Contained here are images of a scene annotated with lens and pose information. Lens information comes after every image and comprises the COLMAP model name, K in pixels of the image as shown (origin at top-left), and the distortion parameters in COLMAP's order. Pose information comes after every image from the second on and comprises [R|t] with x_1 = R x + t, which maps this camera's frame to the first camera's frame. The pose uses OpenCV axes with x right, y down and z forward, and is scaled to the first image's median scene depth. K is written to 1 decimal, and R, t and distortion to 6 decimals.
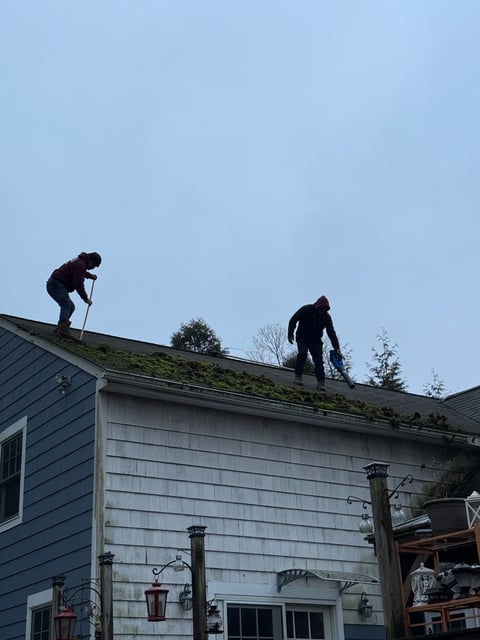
lens RADIAL K [[1024.0, 0, 239.0], [0, 1024.0, 320.4], [0, 0, 1]] dist [0.097999, 0.000000]
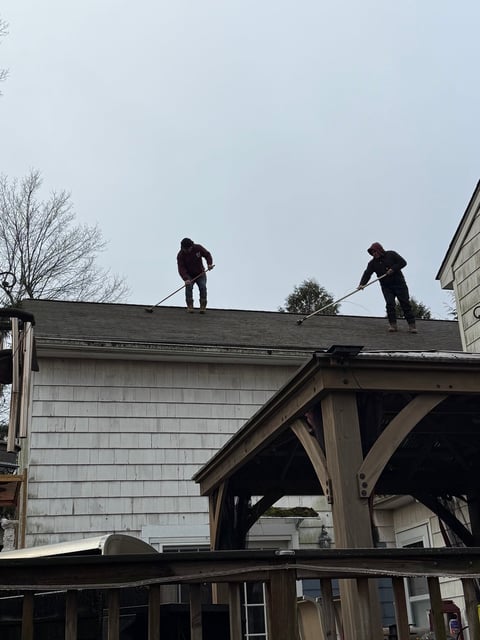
lens RADIAL K [[853.2, 0, 241.7], [0, 853.2, 321.1], [0, 0, 1]] dist [0.103543, 0.000000]
pose [[0.945299, -0.130678, -0.298885, 0.339116], [0.139164, 0.990243, 0.007188, 0.054728], [0.295030, -0.048389, 0.954262, 0.207170]]
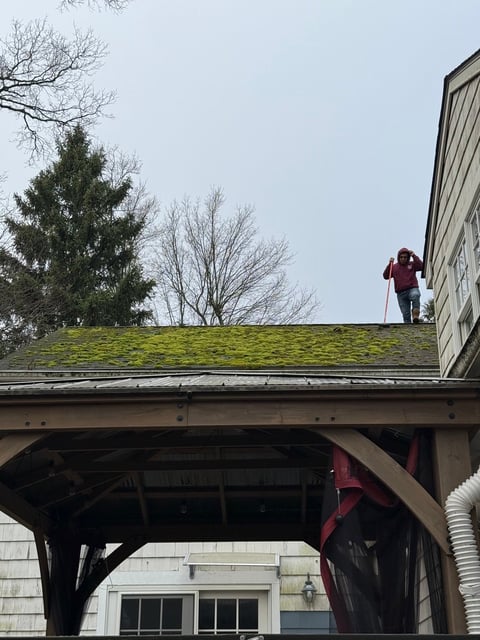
lens RADIAL K [[919.9, 0, 234.0], [0, 919.9, 306.6], [0, 0, 1]] dist [0.079399, 0.000000]
pose [[0.809143, -0.201455, -0.551999, 0.571518], [0.193931, 0.978313, -0.072768, 0.096793], [0.554687, -0.048170, 0.830663, 0.358646]]
